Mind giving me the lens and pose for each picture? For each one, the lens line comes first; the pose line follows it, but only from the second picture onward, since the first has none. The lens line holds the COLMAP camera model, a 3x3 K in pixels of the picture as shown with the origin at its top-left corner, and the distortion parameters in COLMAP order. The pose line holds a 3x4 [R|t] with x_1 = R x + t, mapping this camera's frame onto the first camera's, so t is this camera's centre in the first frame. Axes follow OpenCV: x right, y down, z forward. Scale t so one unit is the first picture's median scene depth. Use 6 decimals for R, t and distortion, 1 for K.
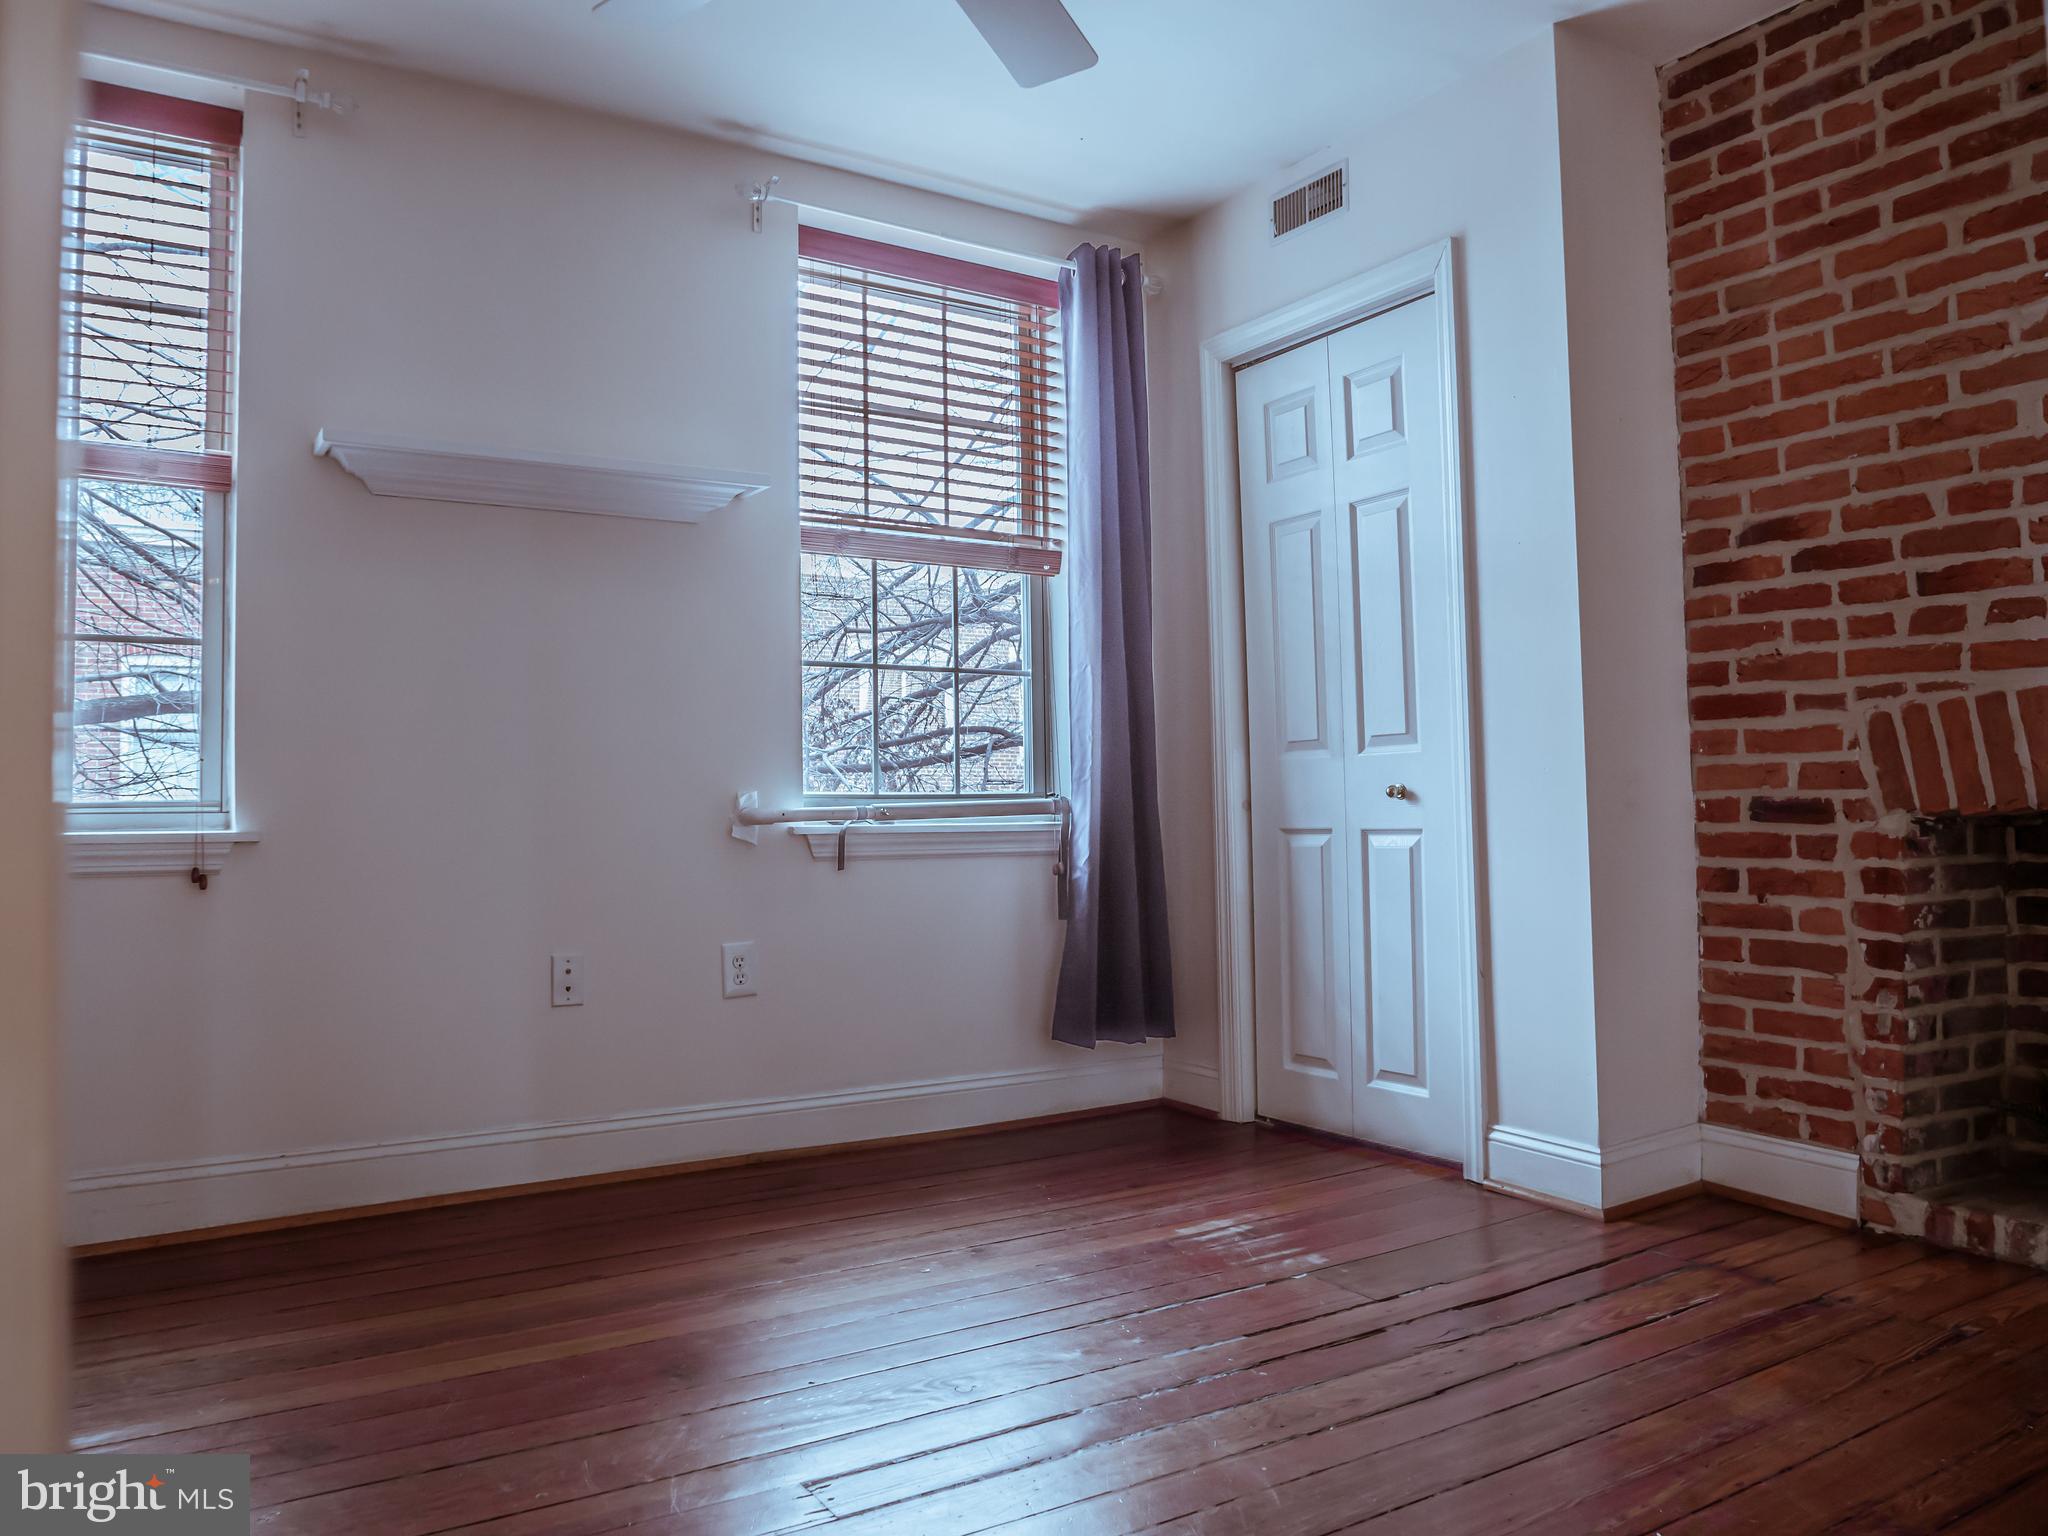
lens RADIAL K [[1479.3, 0, 1024.0], [0, 1479.3, 768.0], [0, 0, 1]] dist [-0.030566, 0.002889]
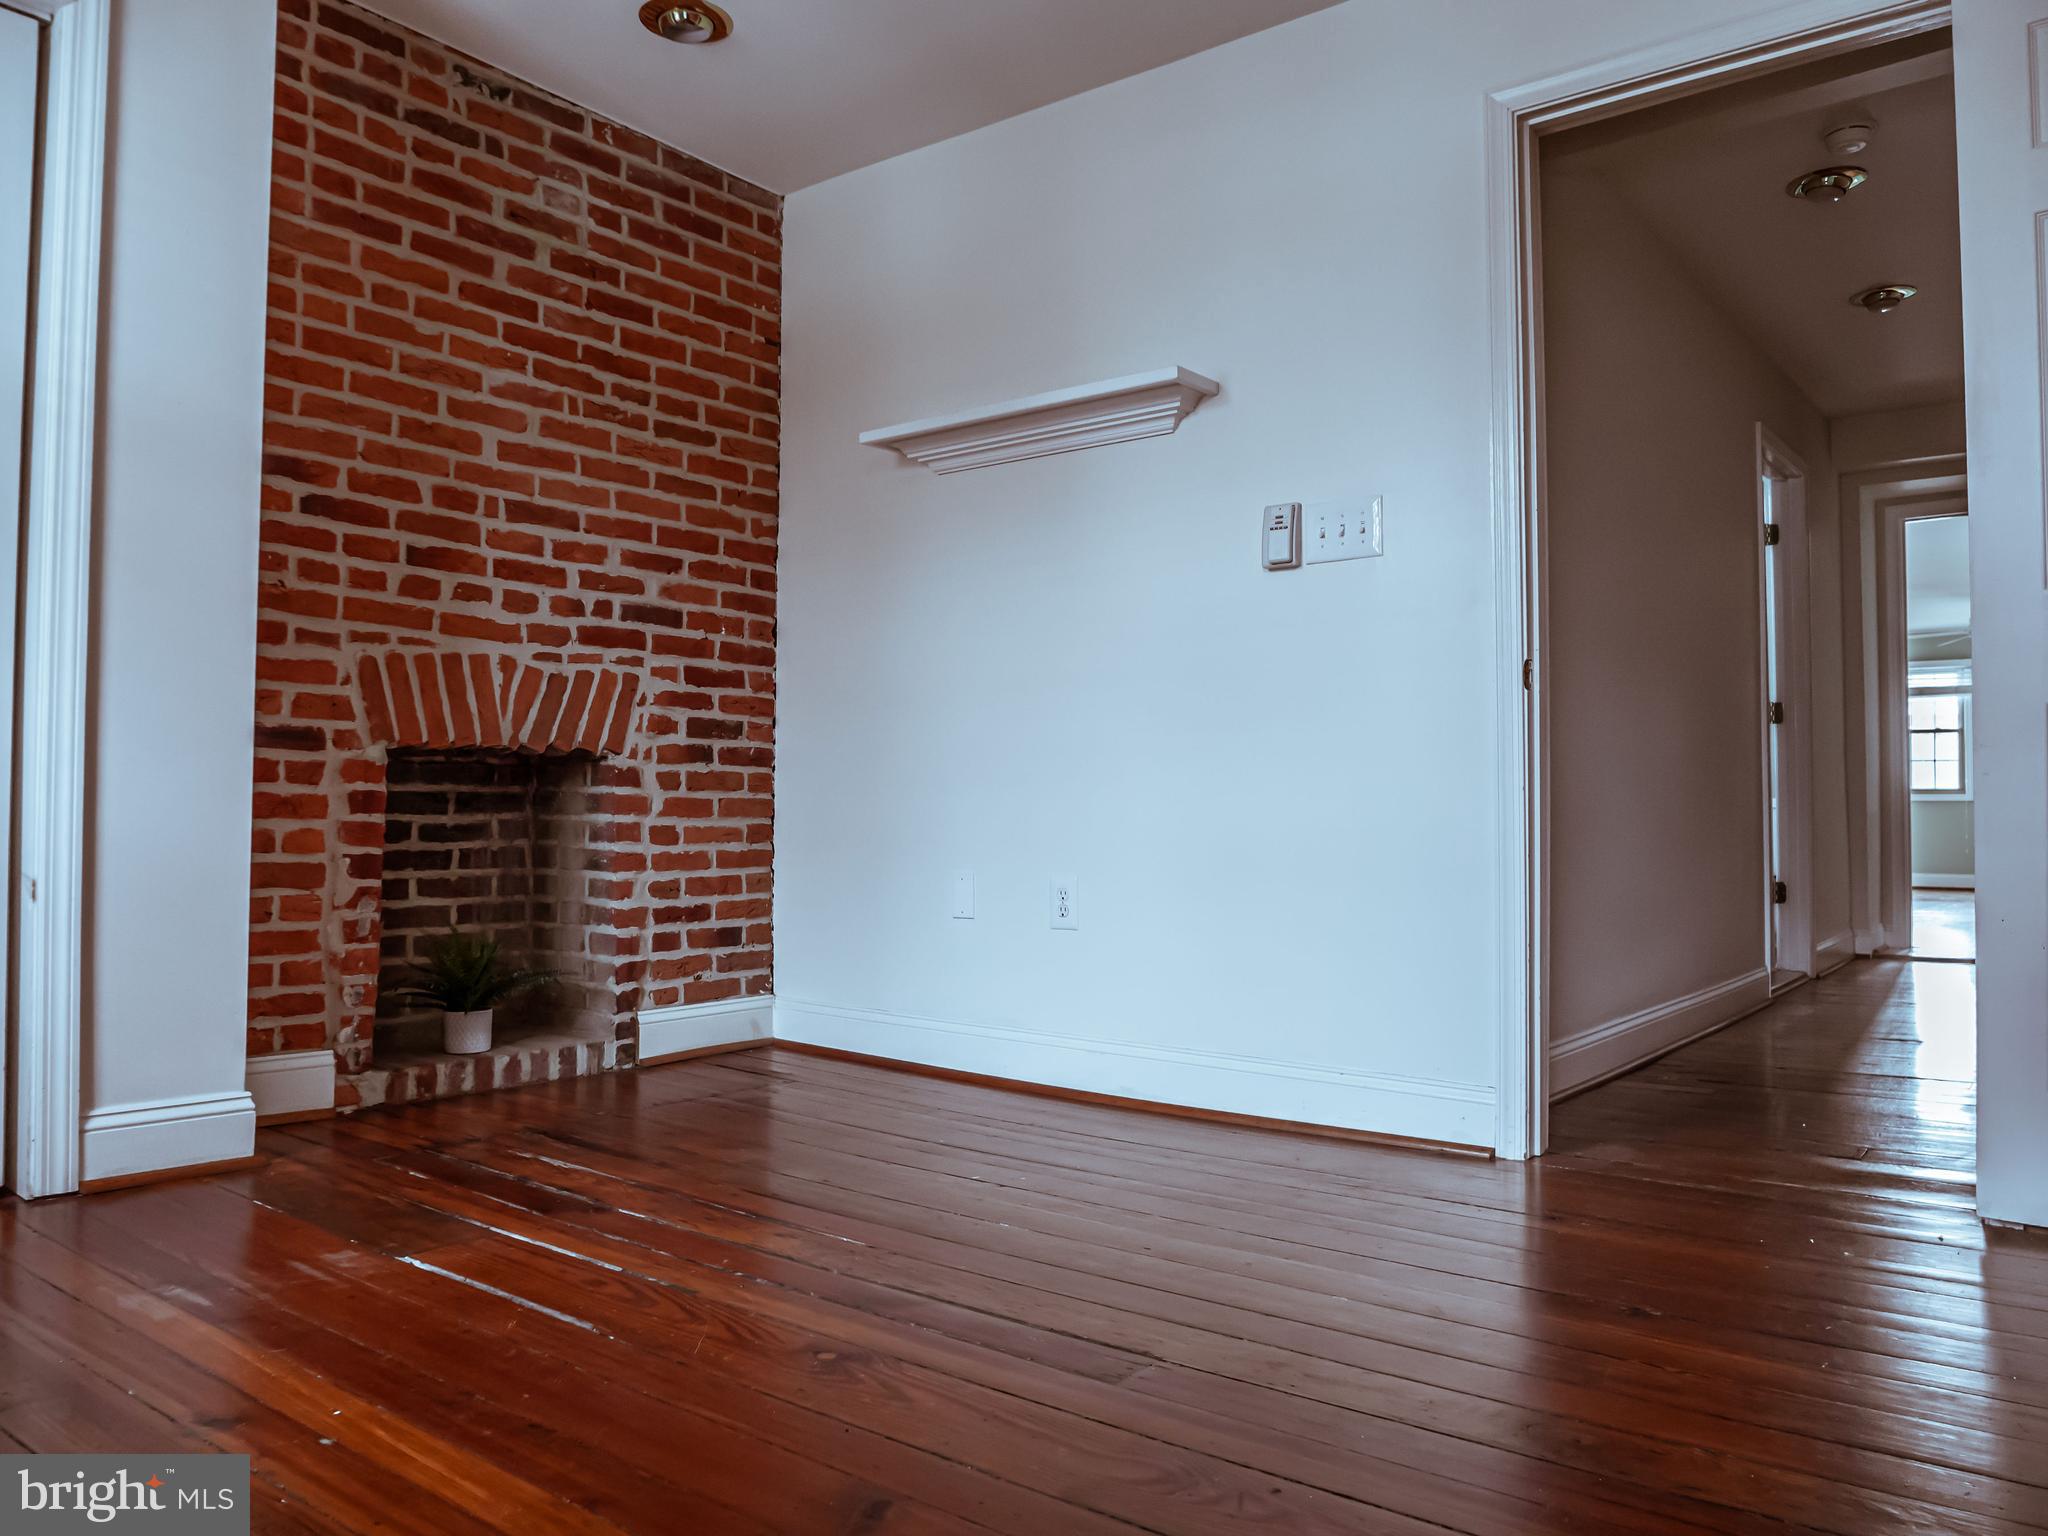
lens RADIAL K [[1479.3, 0, 1024.0], [0, 1479.3, 768.0], [0, 0, 1]] dist [-0.030566, 0.002889]
pose [[-0.335460, 0.038848, 0.941253, -0.669674], [-0.028450, 0.998276, -0.051341, 0.094424], [-0.941625, -0.044002, -0.333776, 0.895686]]
